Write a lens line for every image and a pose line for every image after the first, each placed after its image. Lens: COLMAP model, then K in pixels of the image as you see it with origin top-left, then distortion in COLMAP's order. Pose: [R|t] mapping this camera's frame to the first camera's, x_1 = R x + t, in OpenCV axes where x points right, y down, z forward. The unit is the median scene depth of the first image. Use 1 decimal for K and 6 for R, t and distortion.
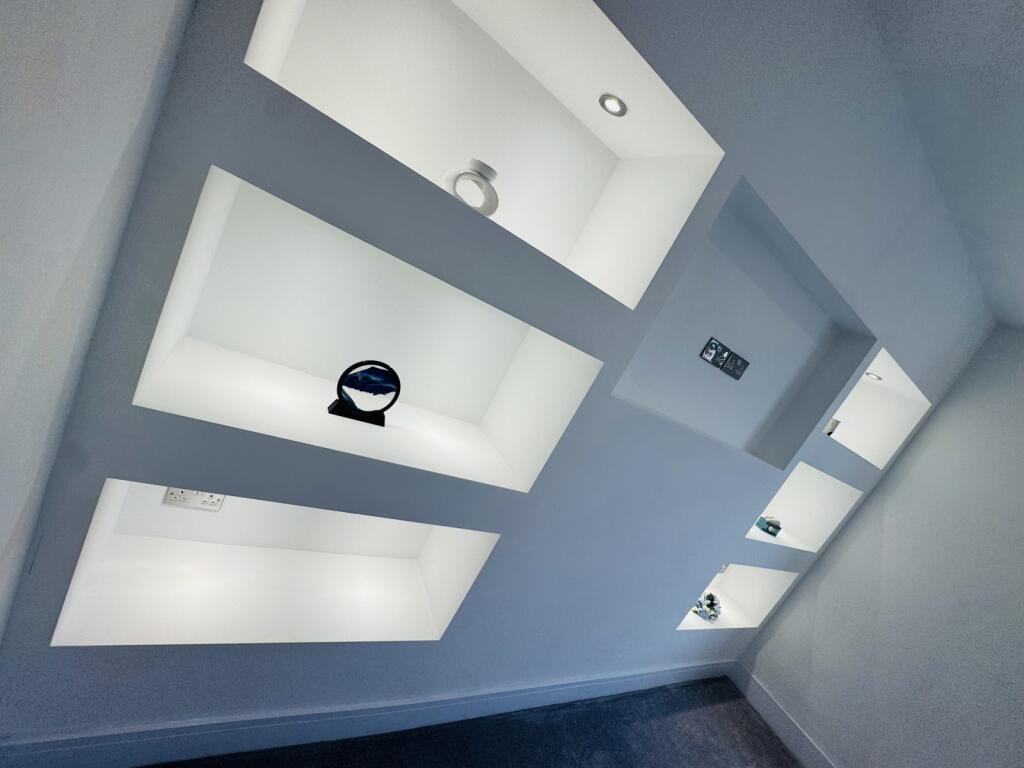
lens RADIAL K [[408.4, 0, 513.1], [0, 408.4, 383.9], [0, 0, 1]] dist [-0.007806, 0.003003]
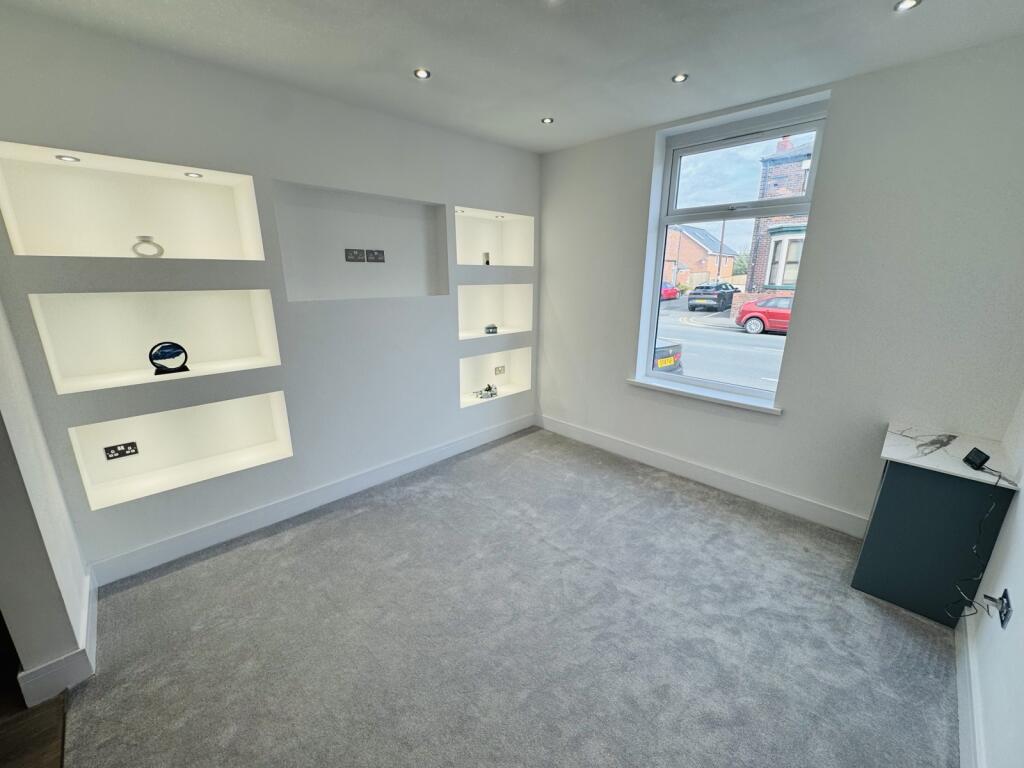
lens RADIAL K [[408.4, 0, 513.1], [0, 408.4, 383.9], [0, 0, 1]] dist [-0.007806, 0.003003]
pose [[0.844554, -0.517048, 0.139249, 0.605072], [0.495650, 0.853260, 0.162105, 0.527184], [-0.202632, -0.067888, 0.976899, -1.086470]]
